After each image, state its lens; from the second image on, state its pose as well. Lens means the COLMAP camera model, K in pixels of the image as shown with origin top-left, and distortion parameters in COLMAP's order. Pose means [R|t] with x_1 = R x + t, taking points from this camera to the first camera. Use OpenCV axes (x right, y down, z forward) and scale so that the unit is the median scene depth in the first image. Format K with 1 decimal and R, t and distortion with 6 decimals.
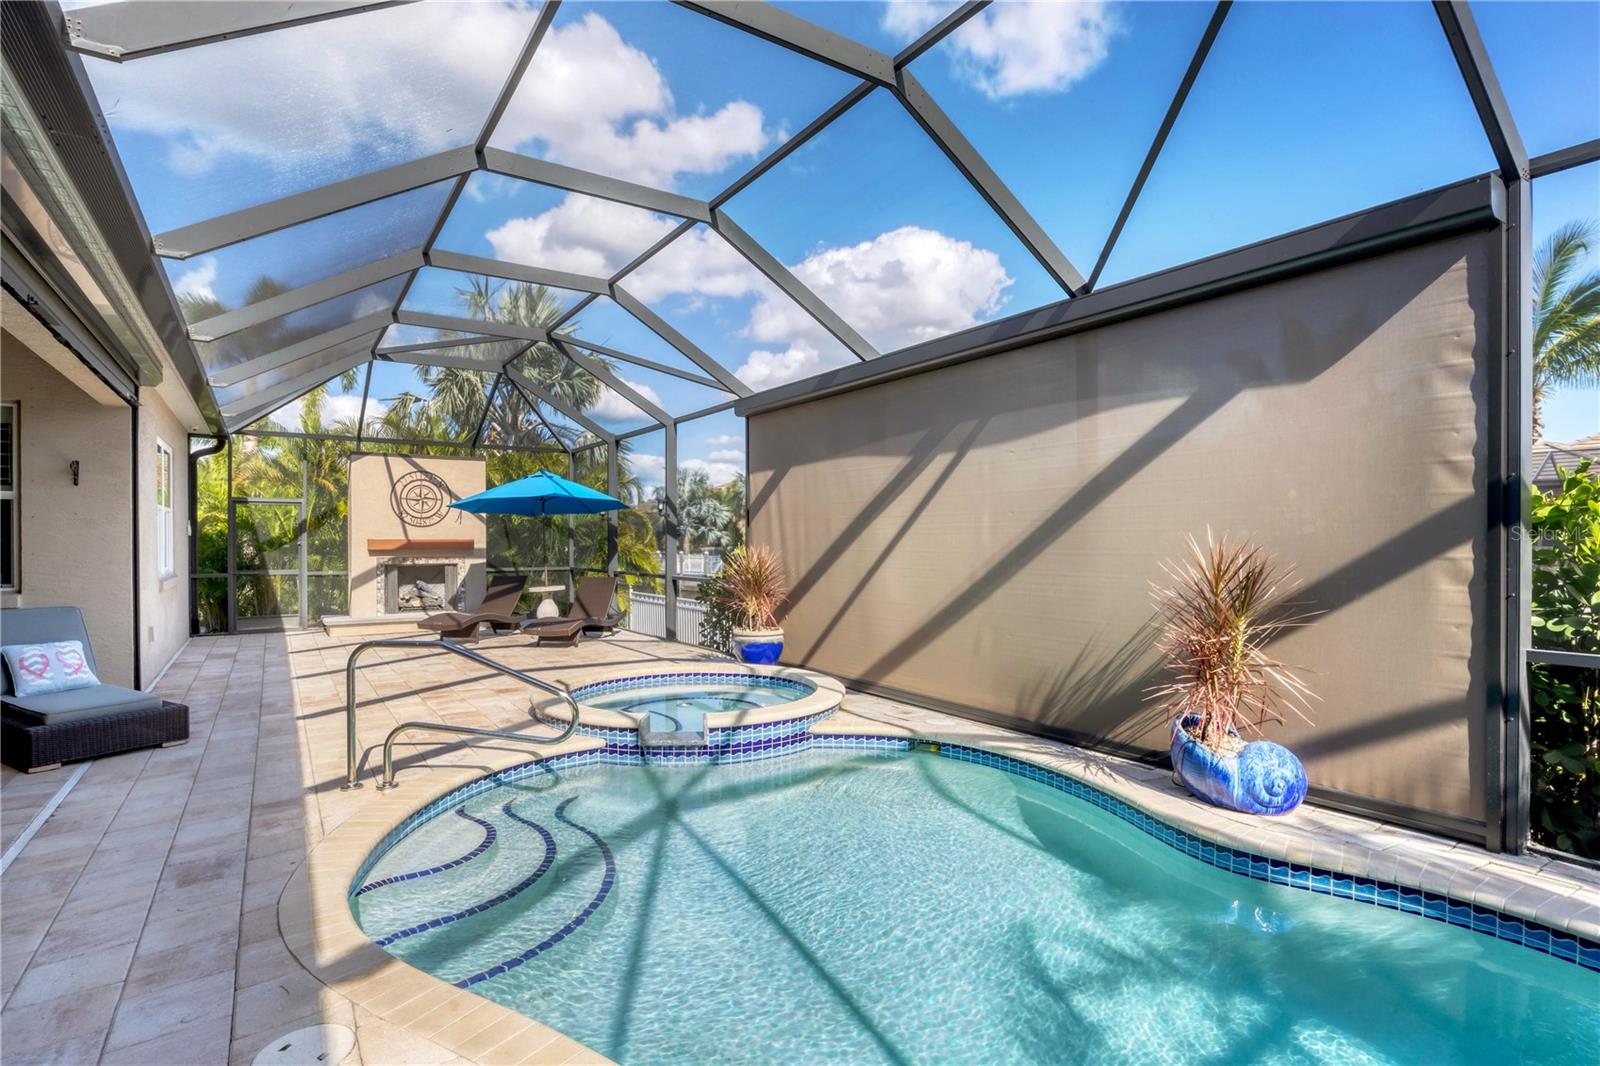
lens RADIAL K [[802.8, 0, 796.9], [0, 802.8, 544.5], [0, 0, 1]] dist [-0.012838, -0.000082]
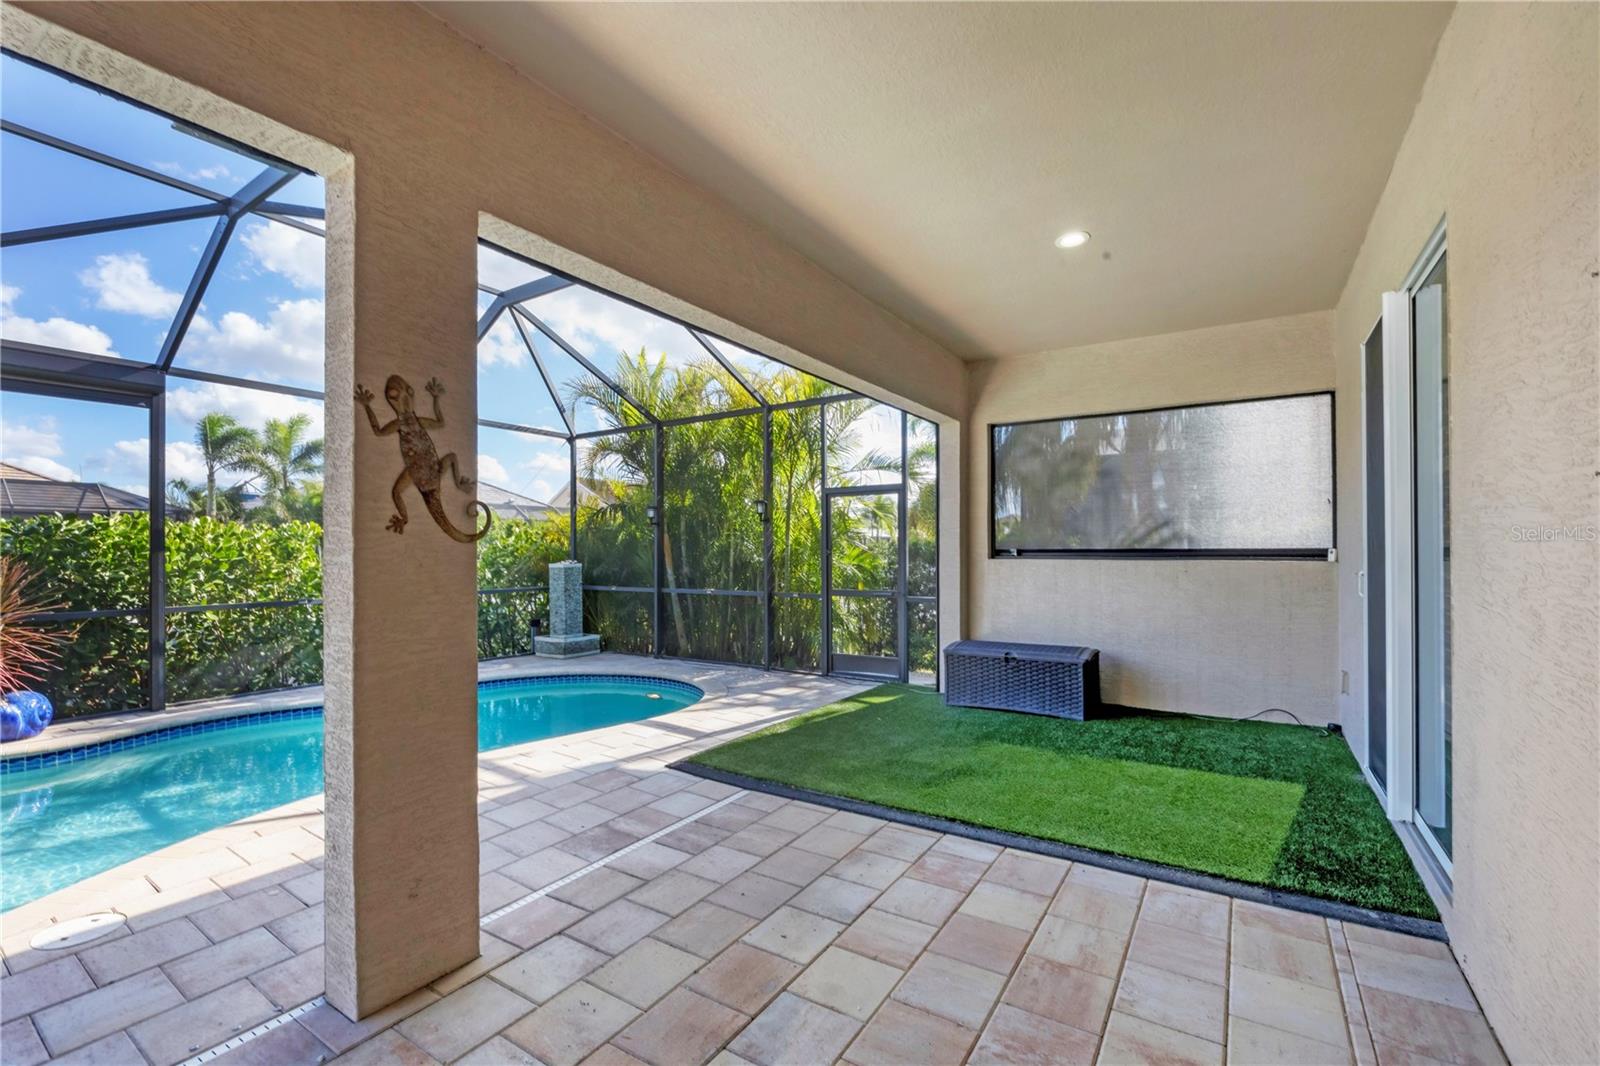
lens RADIAL K [[686.0, 0, 800.8], [0, 686.0, 552.3], [0, 0, 1]] dist [0.001308, 0.000044]
pose [[-0.399023, 0.007268, 0.916912, -0.703266], [0.010121, 0.999943, -0.003522, 0.006833], [-0.916885, 0.007874, -0.399073, 0.117424]]
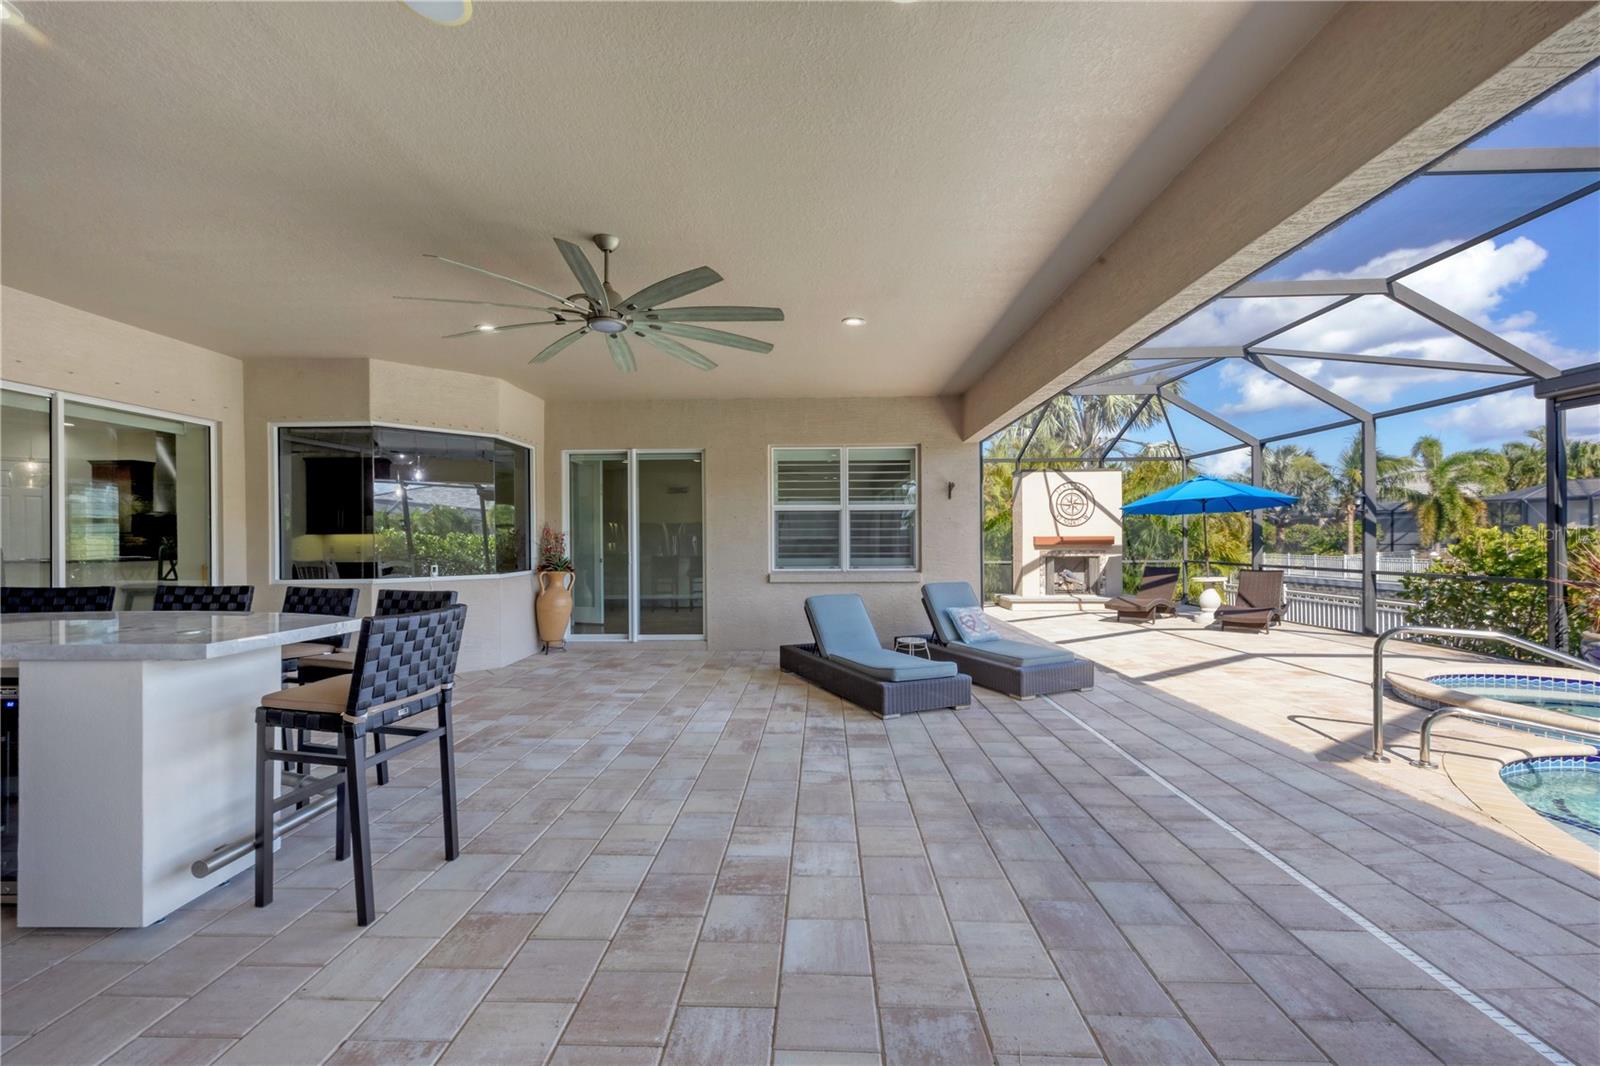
lens RADIAL K [[636.4, 0, 798.3], [0, 636.4, 536.0], [0, 0, 1]] dist [0.002588, -0.000058]
pose [[0.809896, -0.006945, -0.586533, -0.462123], [0.000983, 0.999945, -0.010483, 0.005379], [0.586573, 0.007914, 0.809858, -0.115136]]
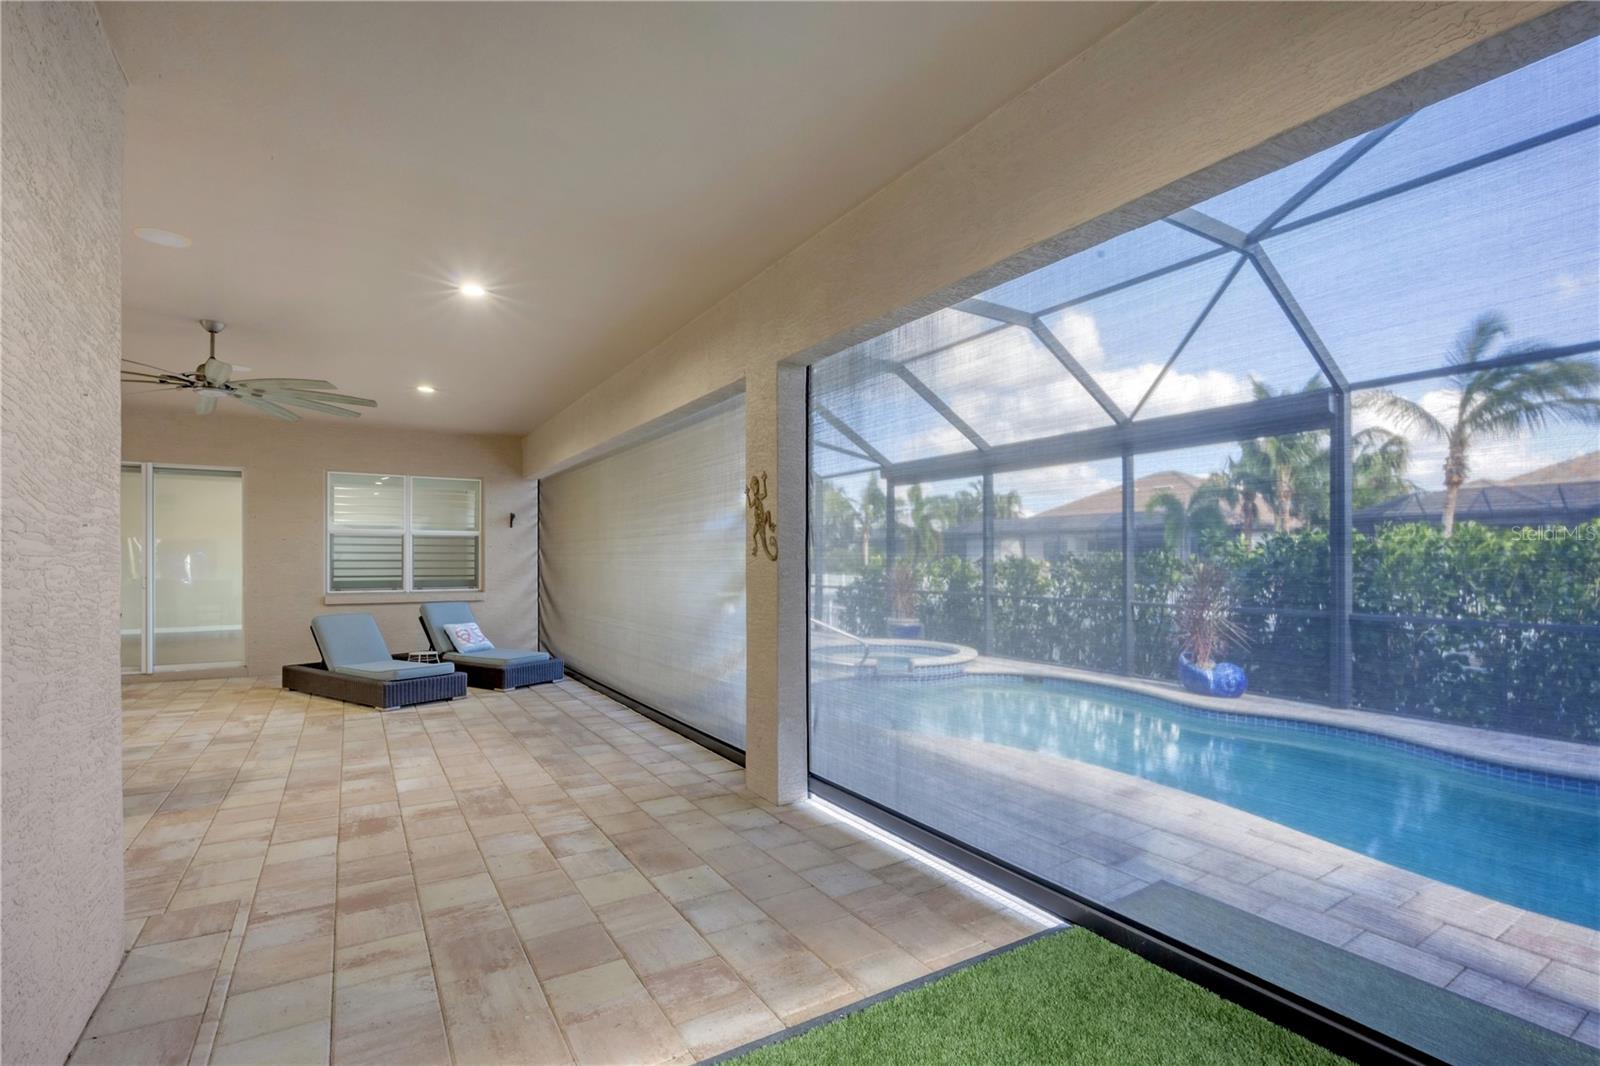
lens RADIAL K [[721.8, 0, 799.7], [0, 721.8, 553.2], [0, 0, 1]] dist [-0.017142, 0.000338]
pose [[0.999540, 0.001107, -0.030301, -0.263965], [-0.001564, 0.999885, -0.015086, 0.001800], [0.030281, 0.015126, 0.999427, -0.513651]]
